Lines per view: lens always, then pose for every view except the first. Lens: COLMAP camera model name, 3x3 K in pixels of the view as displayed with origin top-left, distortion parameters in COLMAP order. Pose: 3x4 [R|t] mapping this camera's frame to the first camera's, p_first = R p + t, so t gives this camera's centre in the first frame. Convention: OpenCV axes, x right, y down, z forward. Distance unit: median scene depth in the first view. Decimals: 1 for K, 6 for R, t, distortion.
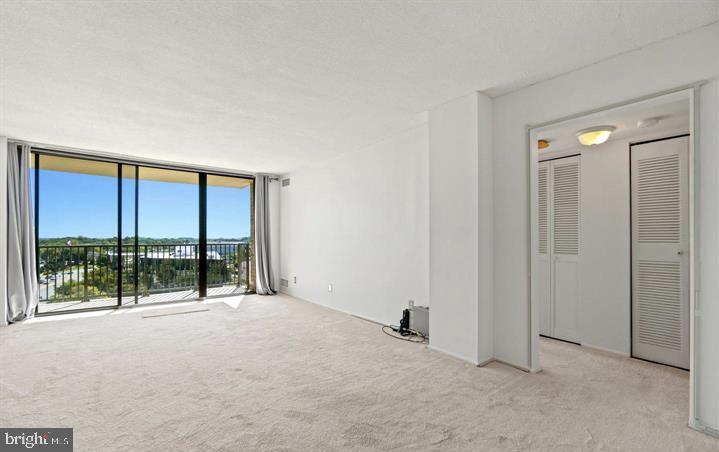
lens RADIAL K [[308.5, 0, 352.5], [0, 308.5, 233.0], [0, 0, 1]] dist [-0.018212, 0.000101]
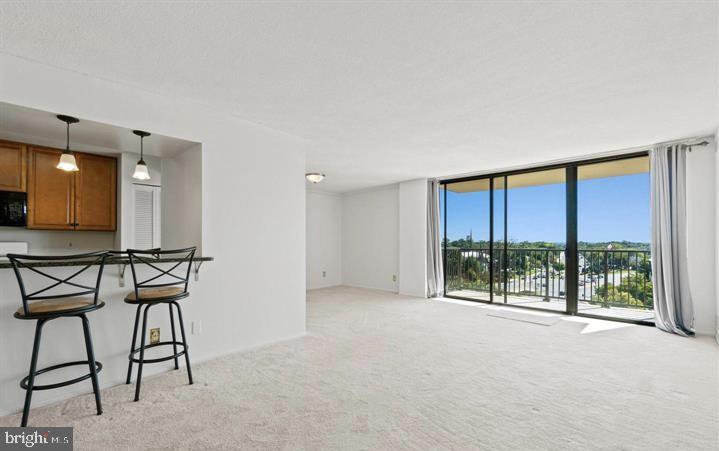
lens RADIAL K [[315.4, 0, 361.1], [0, 315.4, 241.6], [0, 0, 1]] dist [-0.000553, 0.000064]
pose [[0.146832, -0.000359, -0.989161, 0.337429], [0.013828, 0.999903, 0.001689, 0.003530], [0.989065, -0.013926, 0.146822, 0.345149]]
